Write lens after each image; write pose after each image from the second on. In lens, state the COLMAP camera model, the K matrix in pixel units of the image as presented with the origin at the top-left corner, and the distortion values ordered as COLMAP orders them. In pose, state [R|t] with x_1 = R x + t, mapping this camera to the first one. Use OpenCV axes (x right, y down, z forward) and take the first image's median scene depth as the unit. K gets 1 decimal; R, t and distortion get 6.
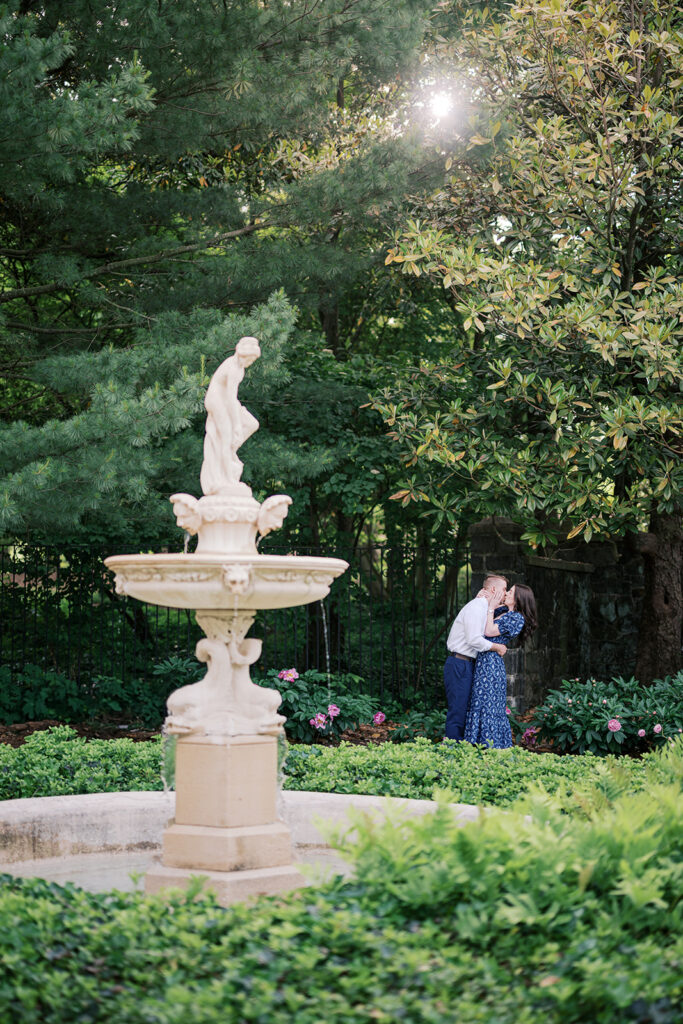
lens RADIAL K [[1695.4, 0, 342.8], [0, 1695.4, 512.1], [0, 0, 1]] dist [0.070470, 0.000000]
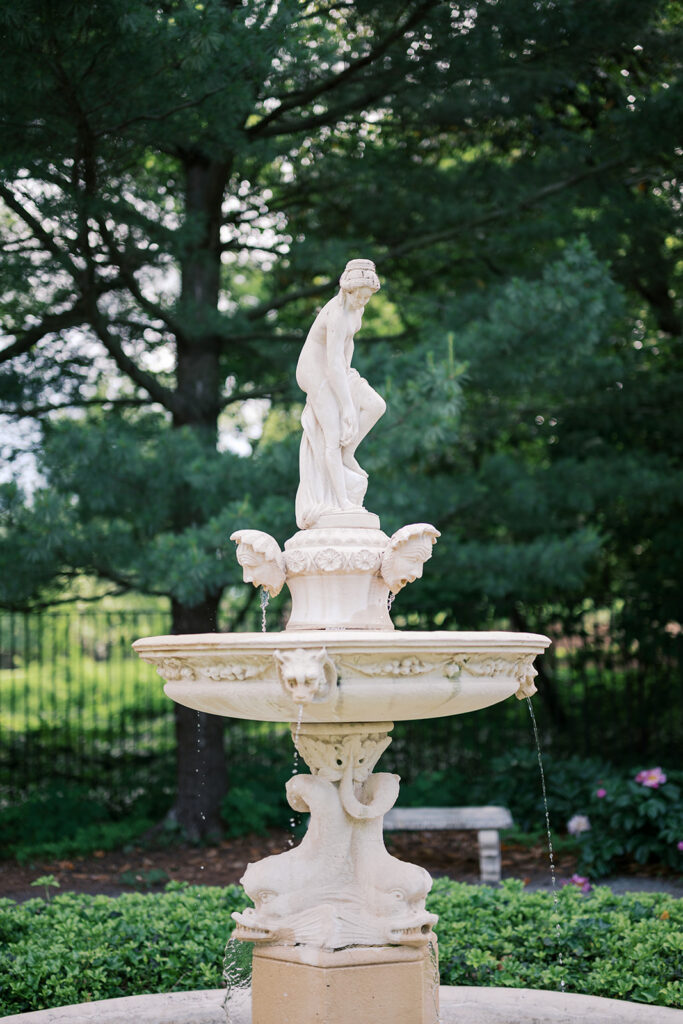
lens RADIAL K [[1605.2, 0, 340.1], [0, 1605.2, 513.2], [0, 0, 1]] dist [0.083857, 0.000000]
pose [[0.942511, -0.047842, -0.330734, 0.119095], [0.037666, 0.998601, -0.037112, 0.005839], [0.332047, 0.022521, 0.942994, 0.474825]]
